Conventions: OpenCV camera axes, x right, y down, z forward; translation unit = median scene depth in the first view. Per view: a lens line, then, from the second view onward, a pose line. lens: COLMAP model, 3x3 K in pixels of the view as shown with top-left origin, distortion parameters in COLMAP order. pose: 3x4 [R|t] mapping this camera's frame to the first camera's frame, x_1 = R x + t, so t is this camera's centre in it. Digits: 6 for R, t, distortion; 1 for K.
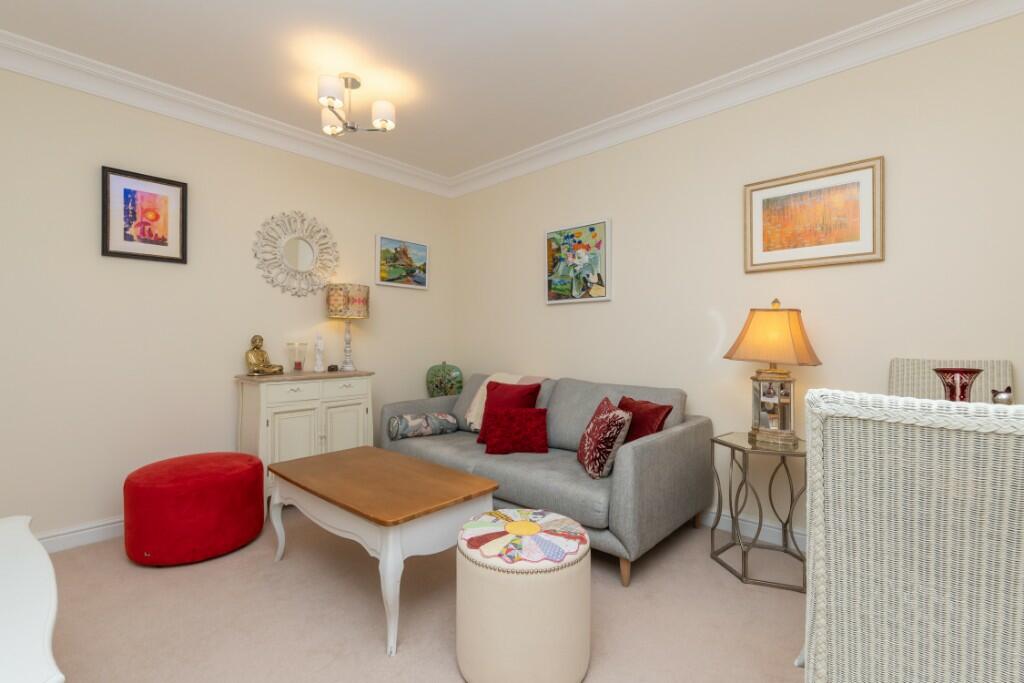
lens RADIAL K [[470.8, 0, 512.0], [0, 470.8, 341.5], [0, 0, 1]] dist [0.003113, 0.000156]
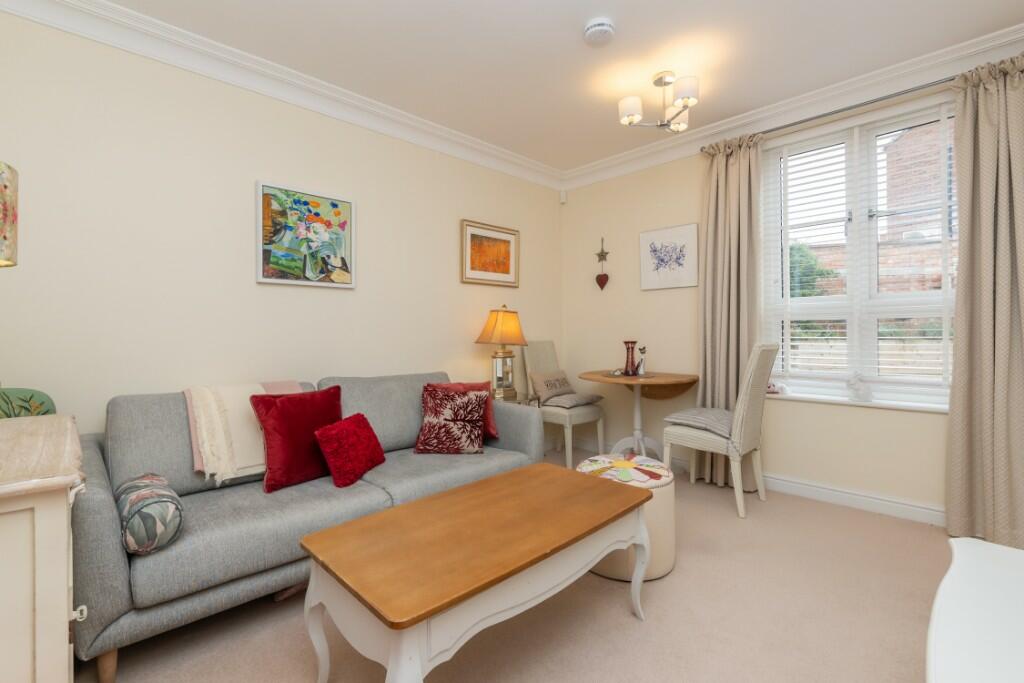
lens RADIAL K [[450.7, 0, 512.0], [0, 450.7, 341.5], [0, 0, 1]] dist [-0.000074, -0.000006]
pose [[0.048989, -0.022995, 0.998535, -0.645076], [0.005950, 0.999724, 0.022730, -0.001240], [-0.998782, 0.004828, 0.049113, 0.617624]]
